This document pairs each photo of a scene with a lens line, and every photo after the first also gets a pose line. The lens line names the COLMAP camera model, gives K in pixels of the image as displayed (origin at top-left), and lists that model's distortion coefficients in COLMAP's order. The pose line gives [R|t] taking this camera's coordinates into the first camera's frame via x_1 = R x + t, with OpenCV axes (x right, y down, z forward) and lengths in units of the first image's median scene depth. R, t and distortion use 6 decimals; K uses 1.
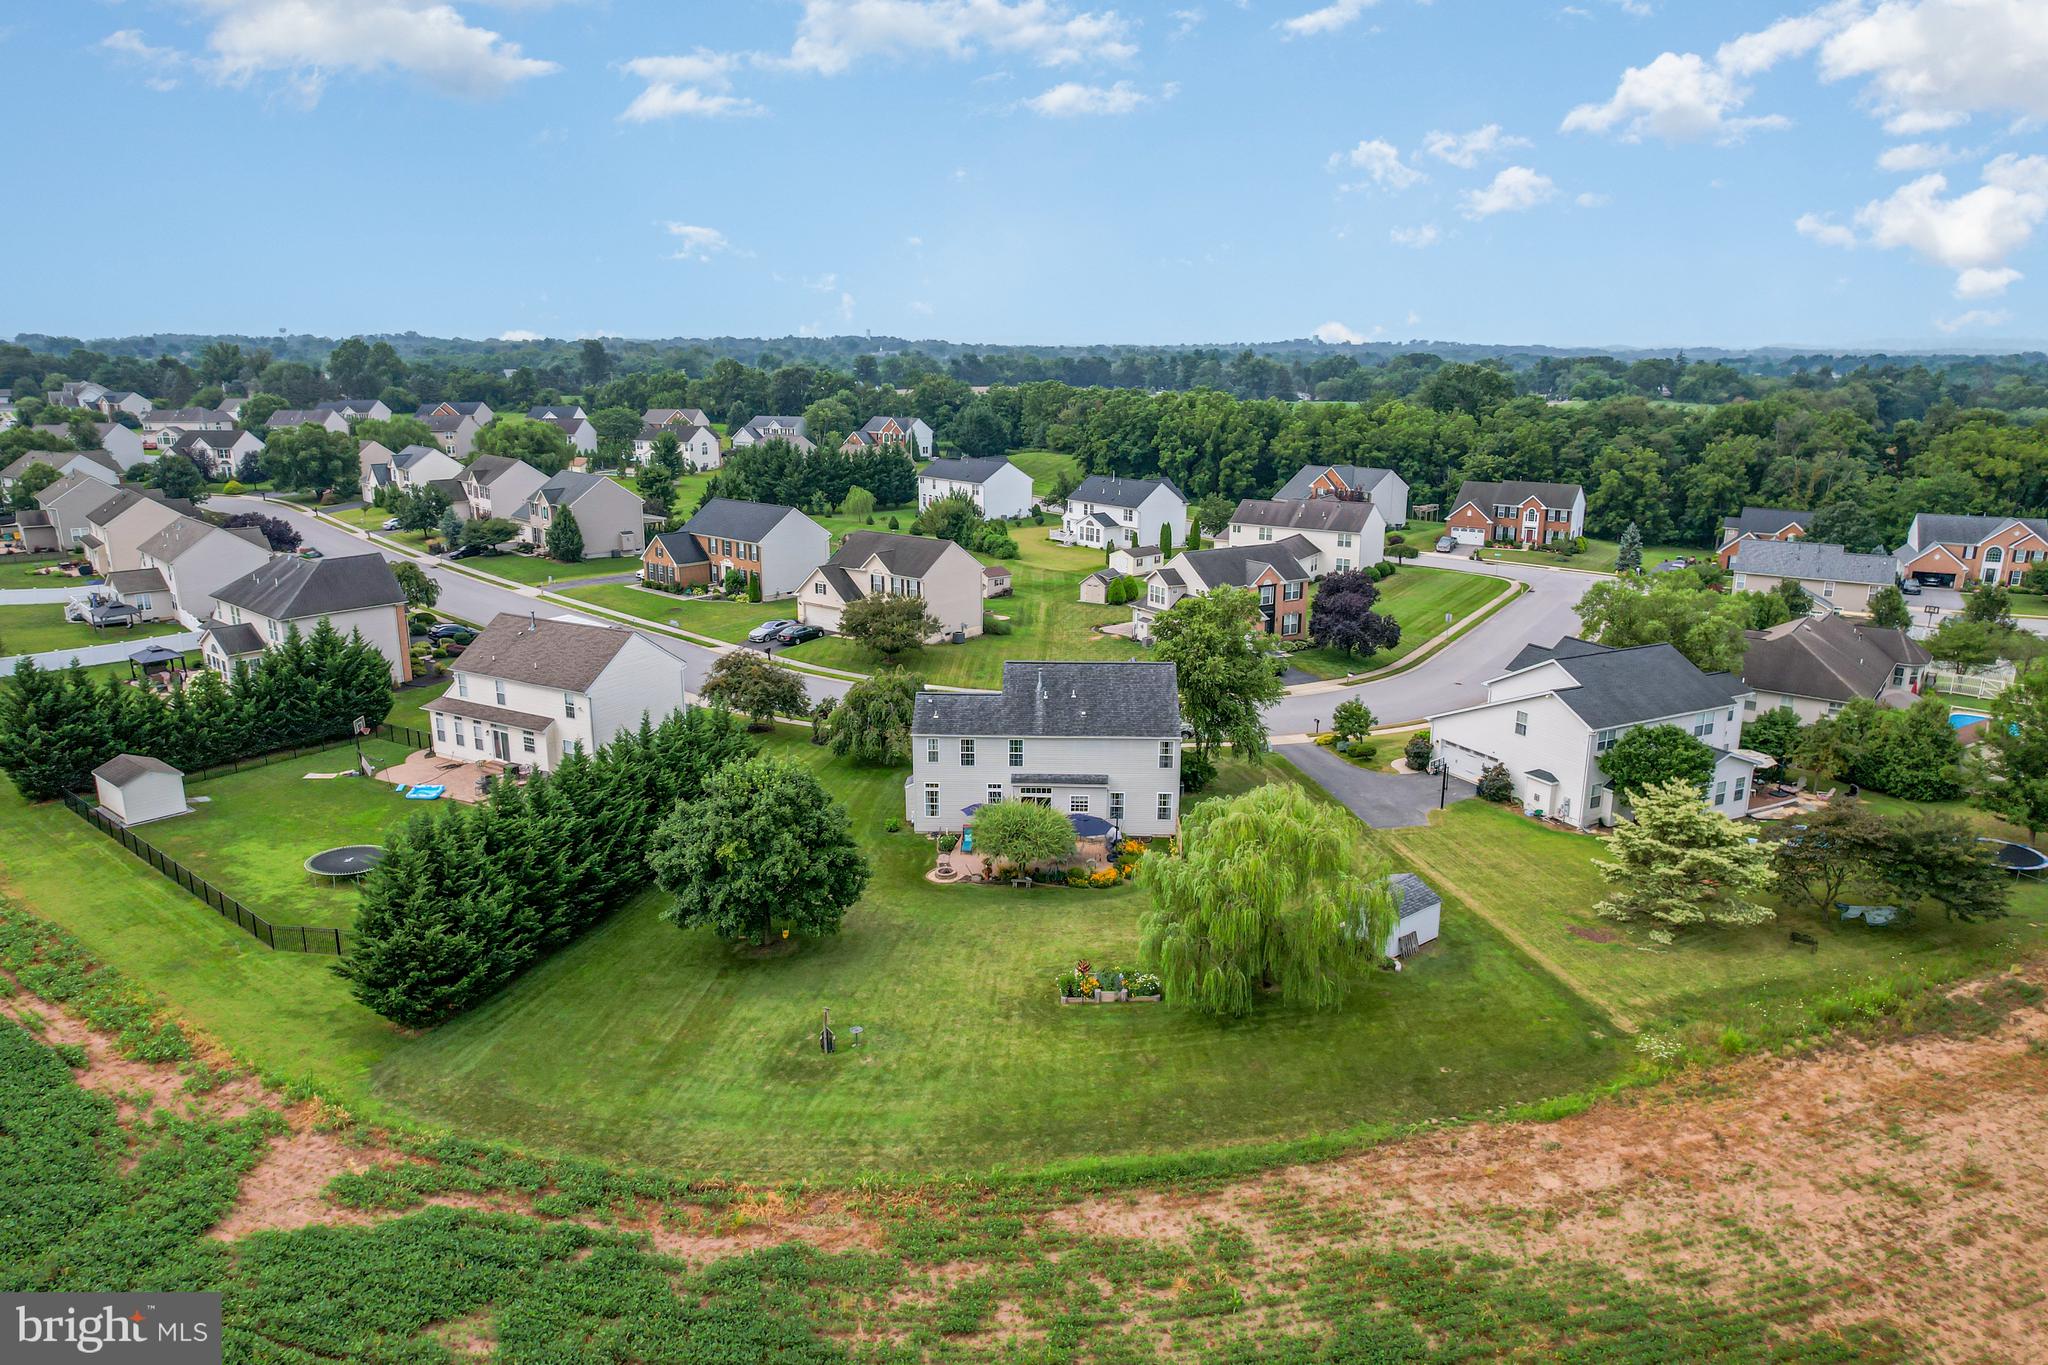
lens RADIAL K [[1320.7, 0, 1024.0], [0, 1320.7, 682.5], [0, 0, 1]] dist [-0.063386, 0.042899]
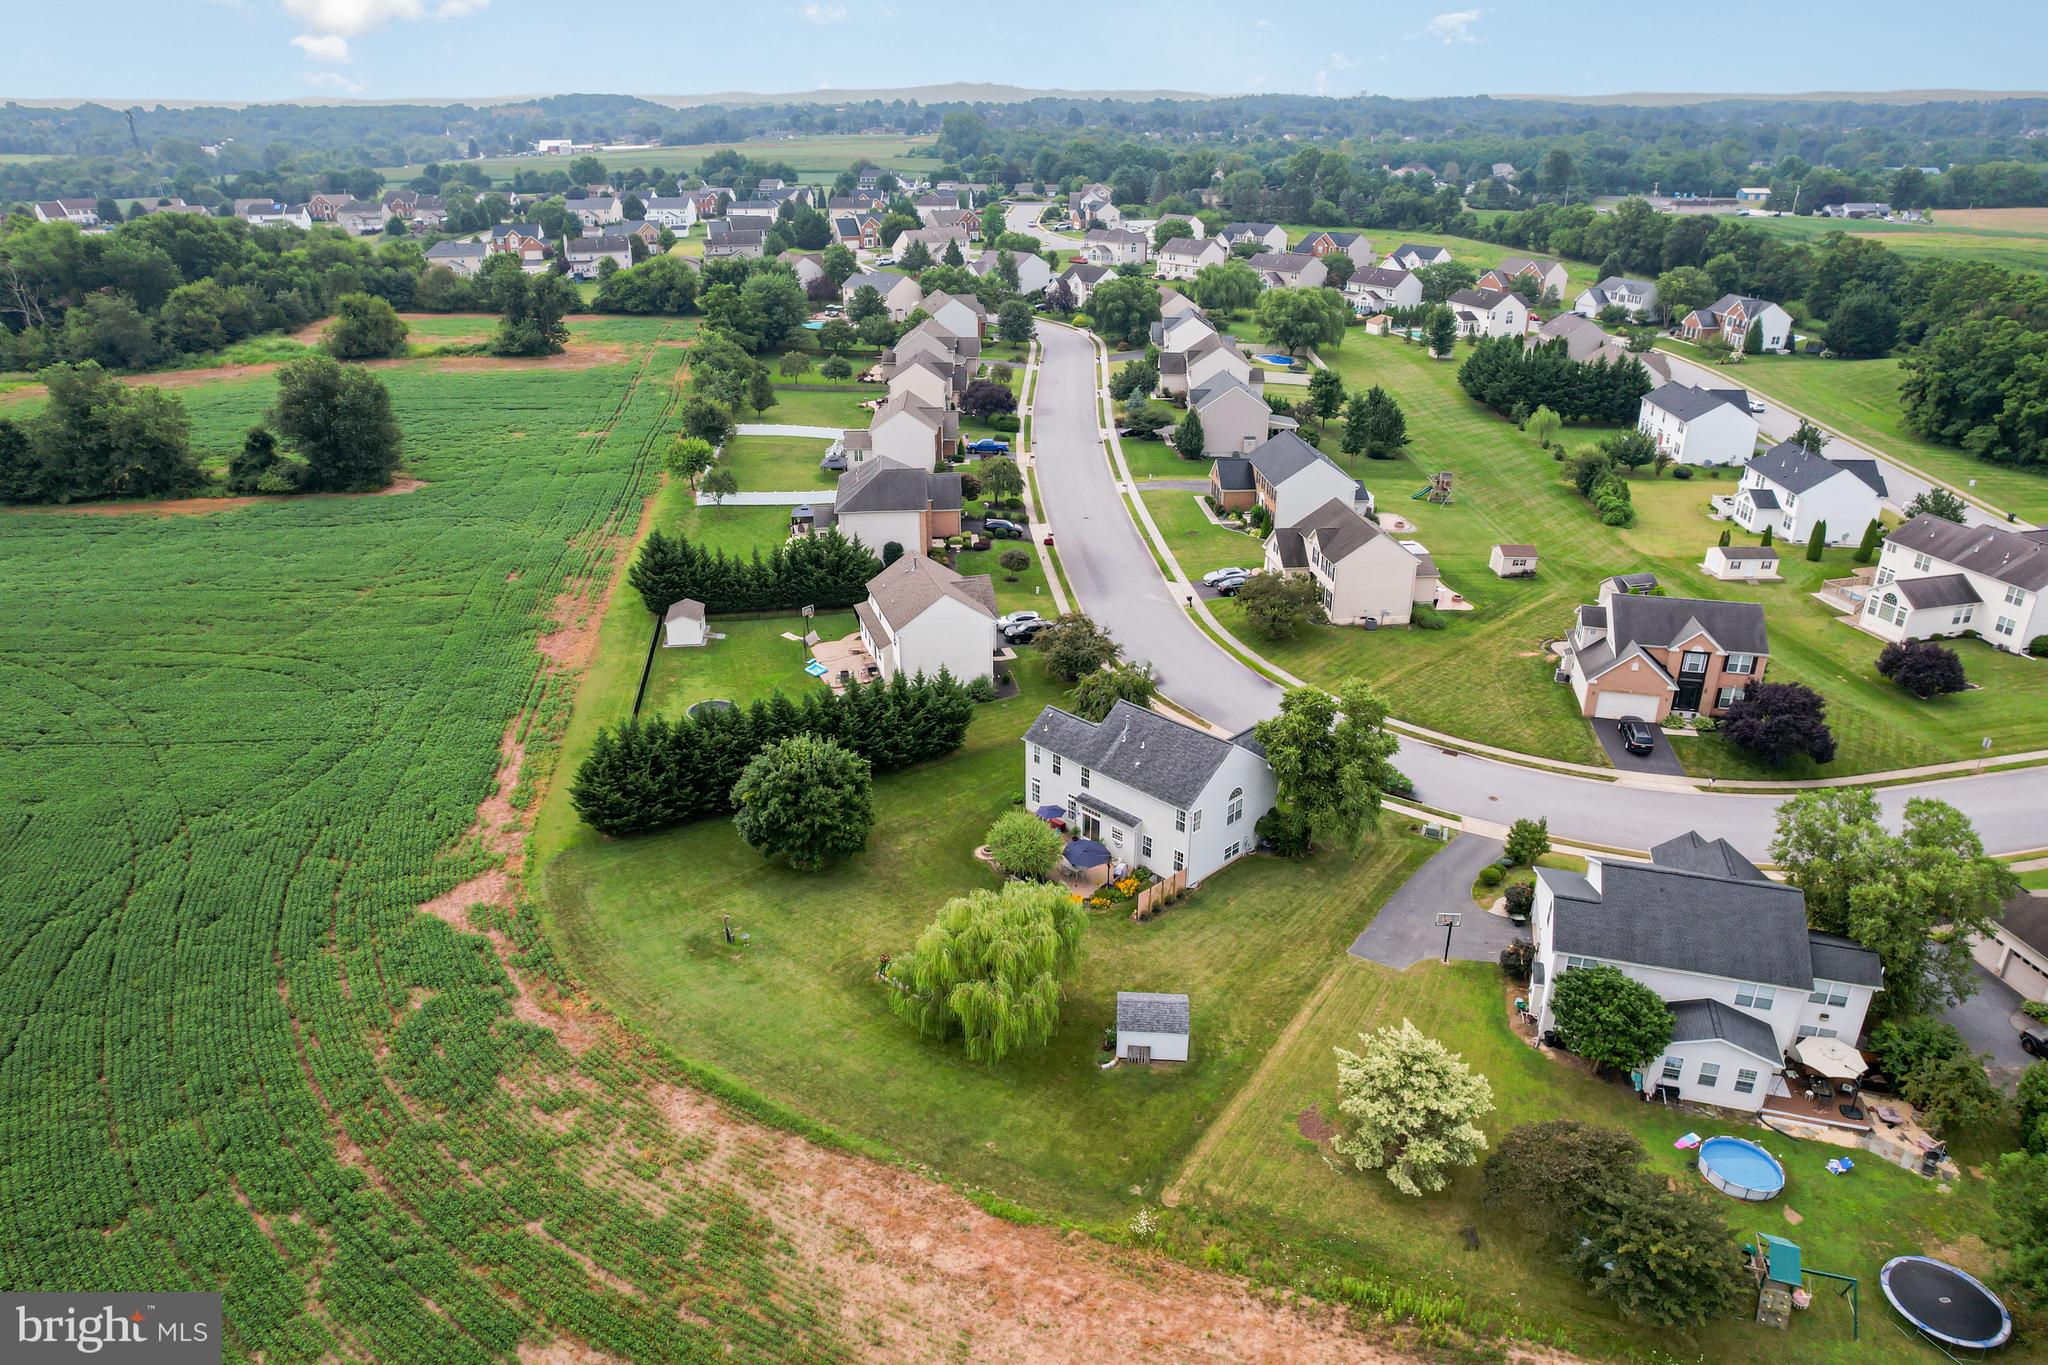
lens RADIAL K [[1320.7, 0, 1024.0], [0, 1320.7, 682.5], [0, 0, 1]] dist [-0.063386, 0.042899]
pose [[0.728108, 0.278510, -0.626331, 1.119678], [-0.169208, 0.958486, 0.229506, -0.488857], [0.664250, -0.061125, 0.745008, 0.078721]]
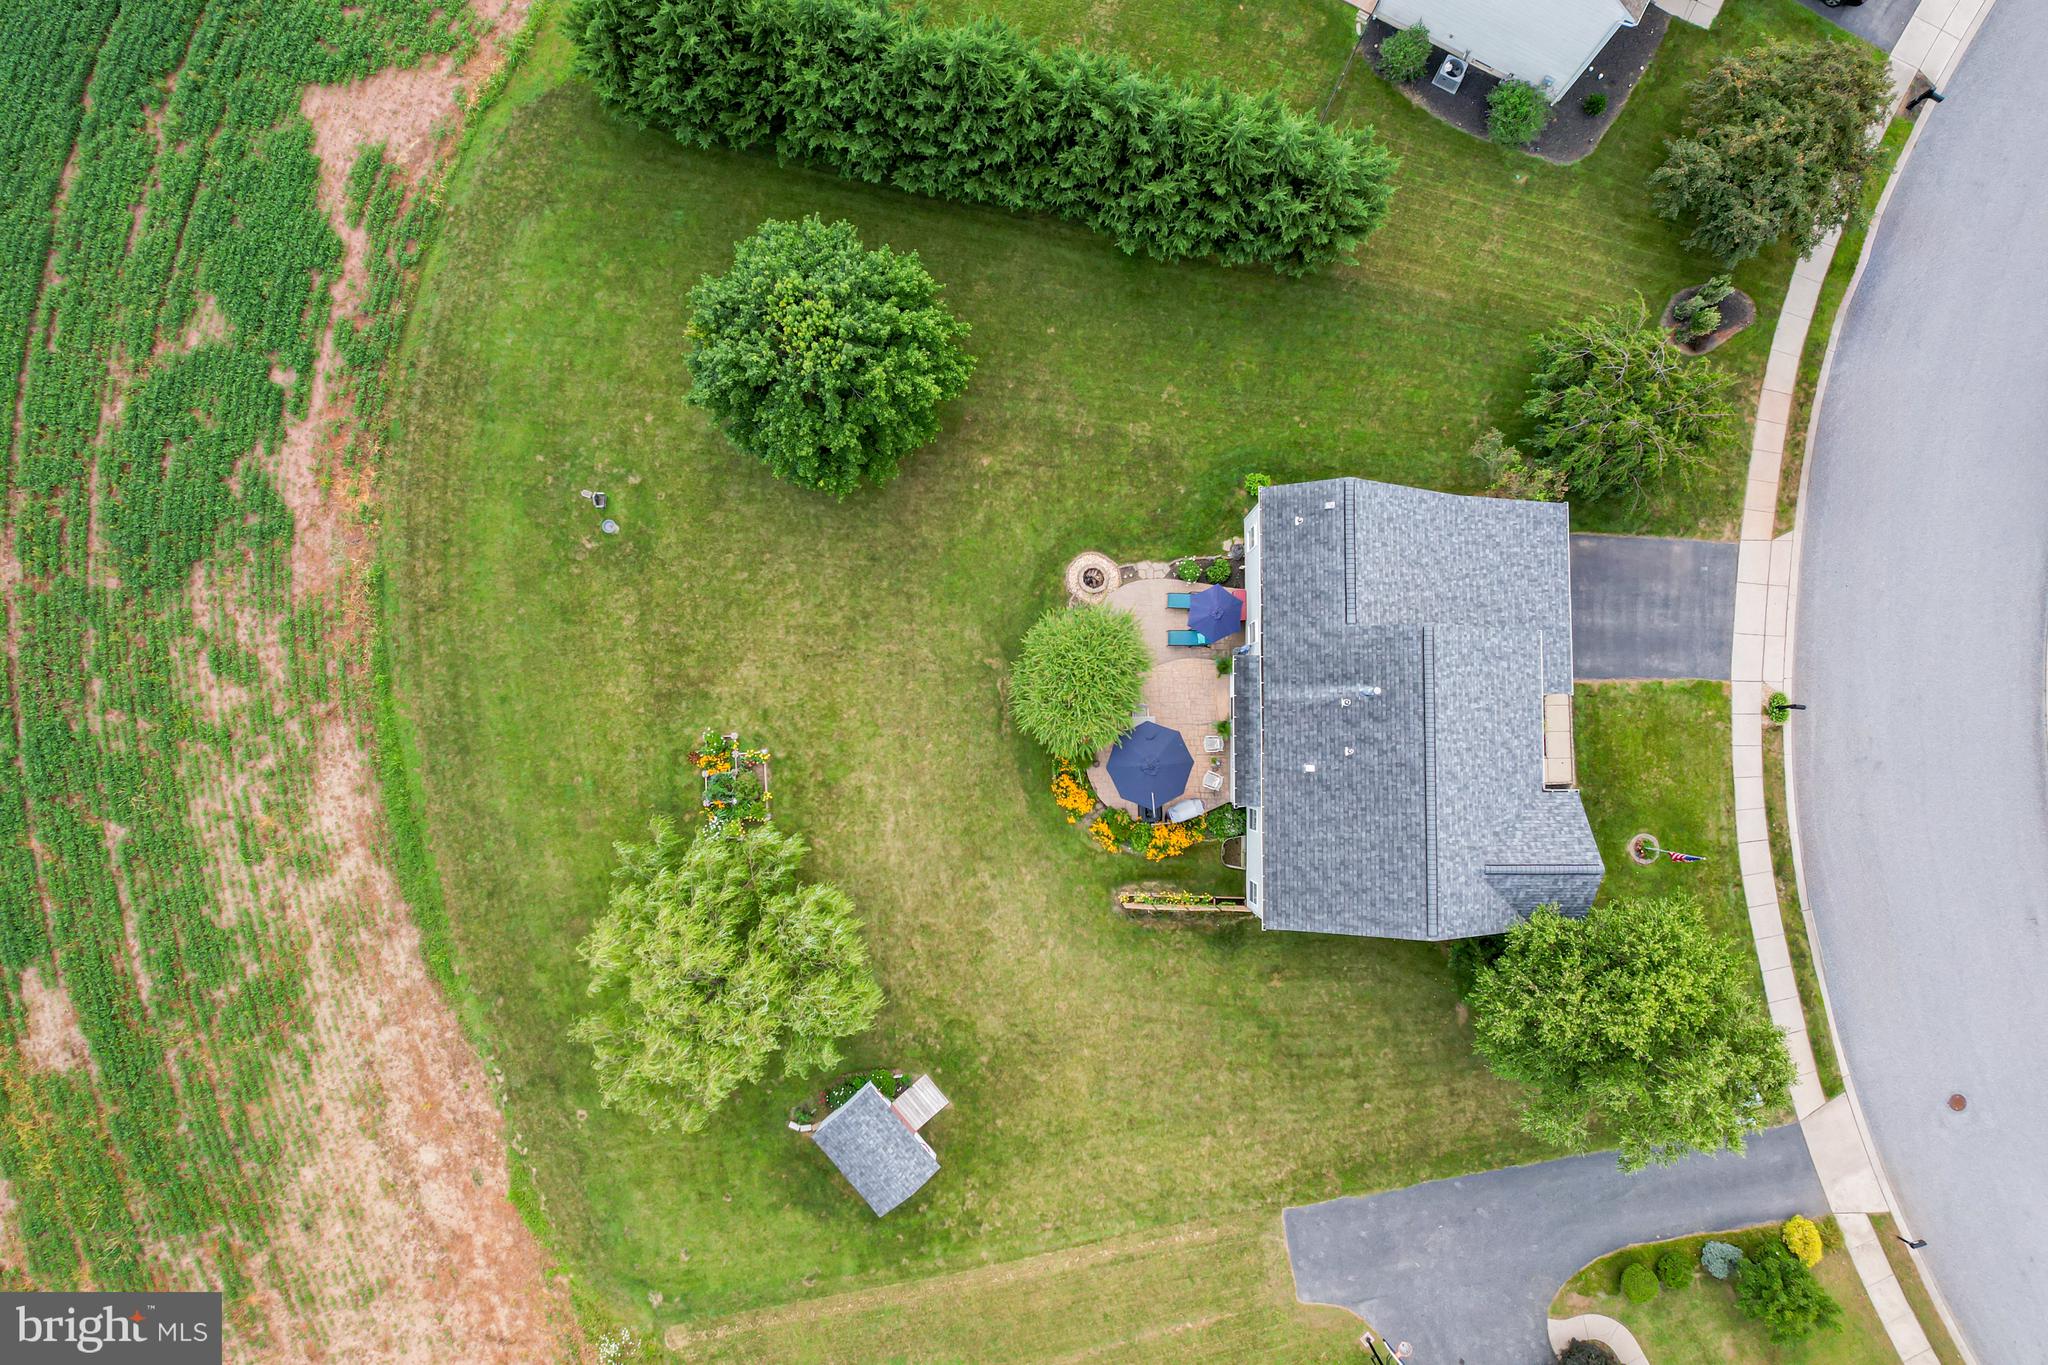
lens RADIAL K [[1320.7, 0, 1024.0], [0, 1320.7, 682.5], [0, 0, 1]] dist [-0.063386, 0.042899]
pose [[0.021864, 0.998231, -0.055287, 0.055791], [-0.222141, 0.058768, 0.973242, -0.838116], [0.974769, -0.008997, 0.223033, 1.195334]]
